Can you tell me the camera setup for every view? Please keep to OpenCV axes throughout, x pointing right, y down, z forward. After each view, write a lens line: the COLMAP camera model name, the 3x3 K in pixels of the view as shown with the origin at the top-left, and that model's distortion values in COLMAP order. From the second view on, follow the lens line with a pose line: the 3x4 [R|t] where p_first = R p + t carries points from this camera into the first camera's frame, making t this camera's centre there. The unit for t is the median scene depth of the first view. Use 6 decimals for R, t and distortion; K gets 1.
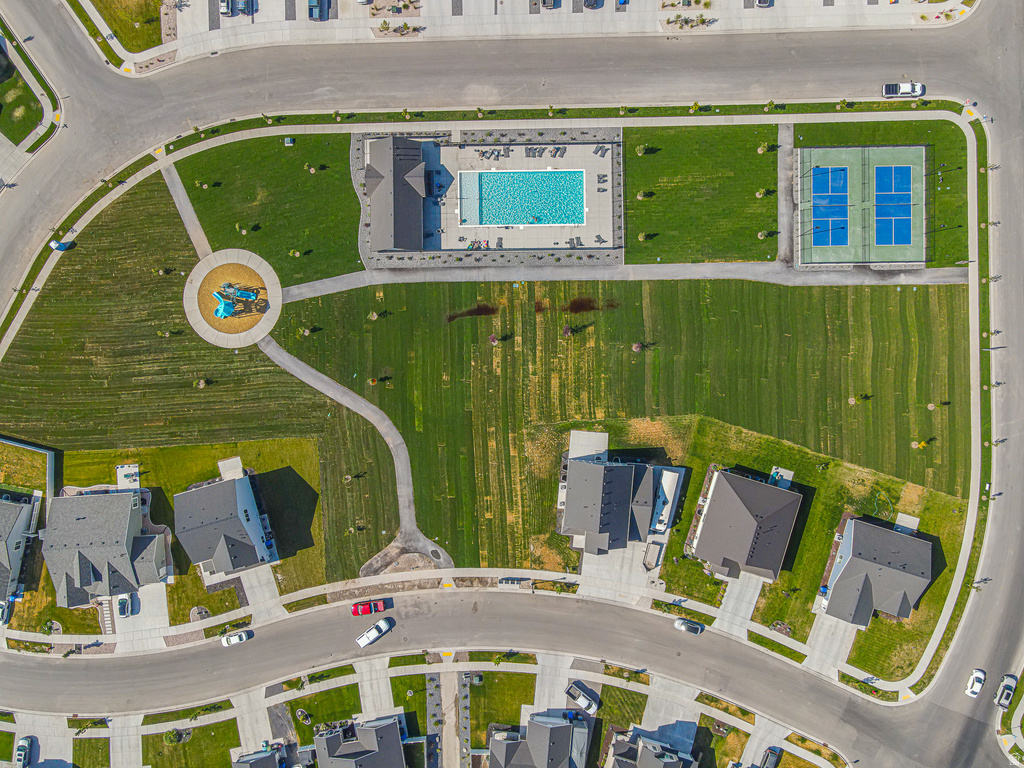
lens RADIAL K [[711.1, 0, 513.3], [0, 711.1, 381.4], [0, 0, 1]] dist [0.006962, 0.005655]
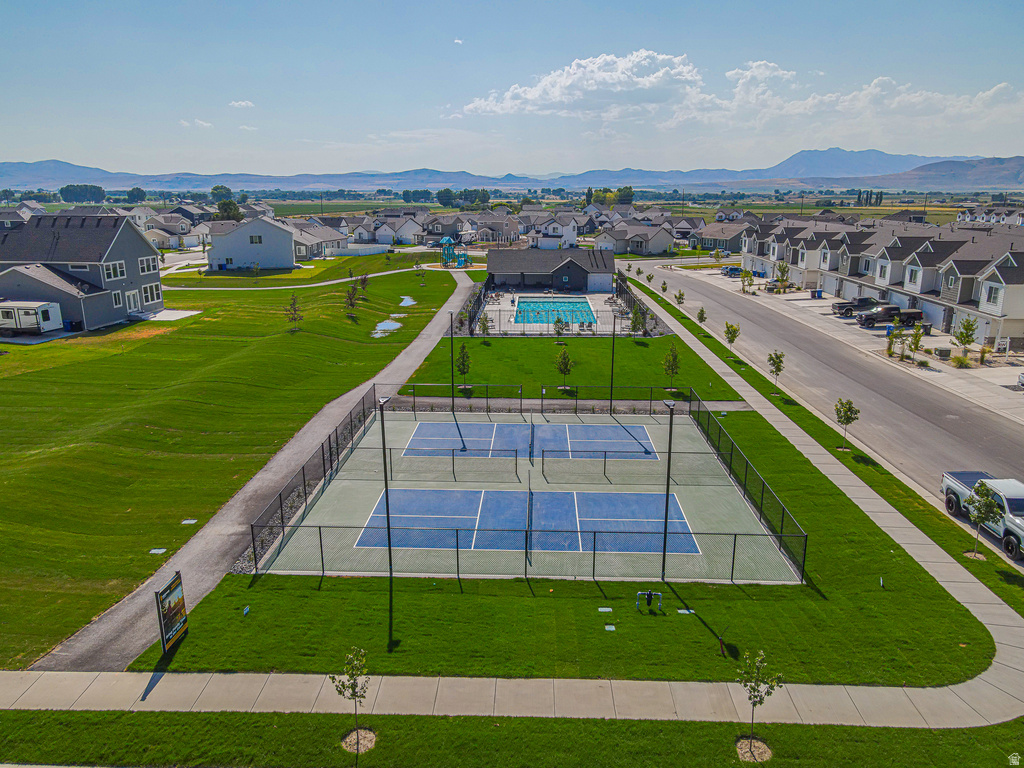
lens RADIAL K [[753.2, 0, 515.8], [0, 753.2, 400.4], [0, 0, 1]] dist [0.008948, 0.008270]
pose [[-0.039486, 0.281824, -0.958653, 0.766124], [-0.999219, -0.012783, 0.037398, -0.248960], [-0.001715, 0.959381, 0.282109, 0.875314]]
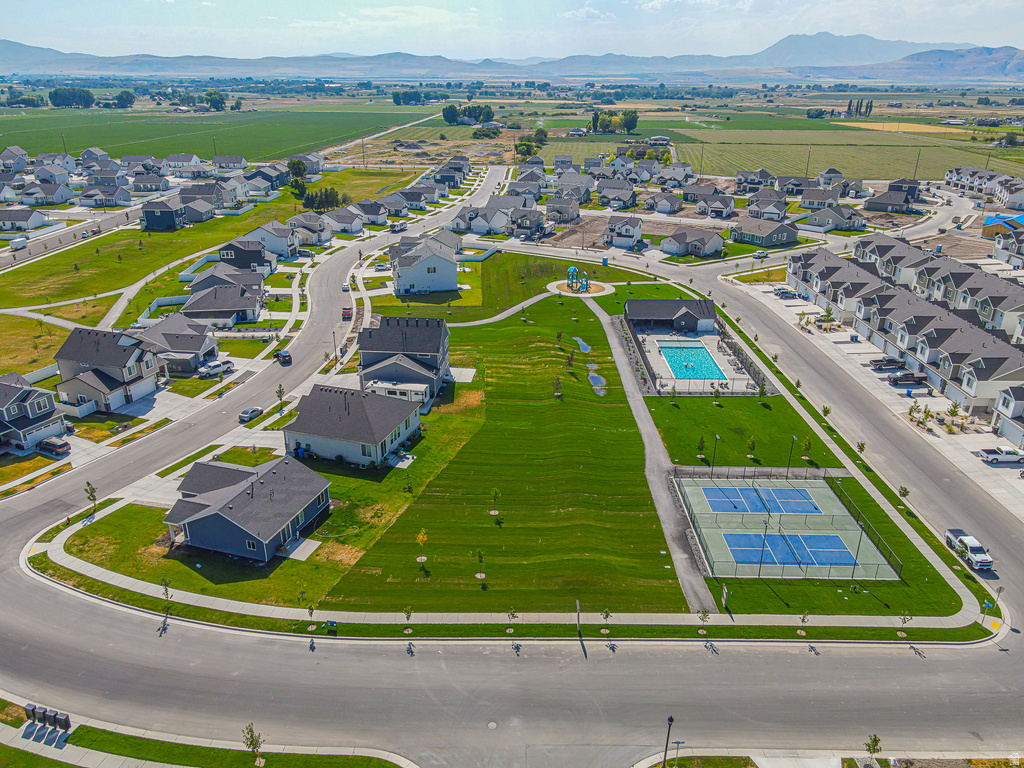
lens RADIAL K [[753.2, 0, 517.3], [0, 753.2, 383.9], [0, 0, 1]] dist [0.008948, 0.008270]
pose [[-0.009277, 0.391390, -0.920178, 1.103092], [-0.999904, -0.013098, 0.004510, 0.002869], [-0.010287, 0.920132, 0.391474, 0.582514]]
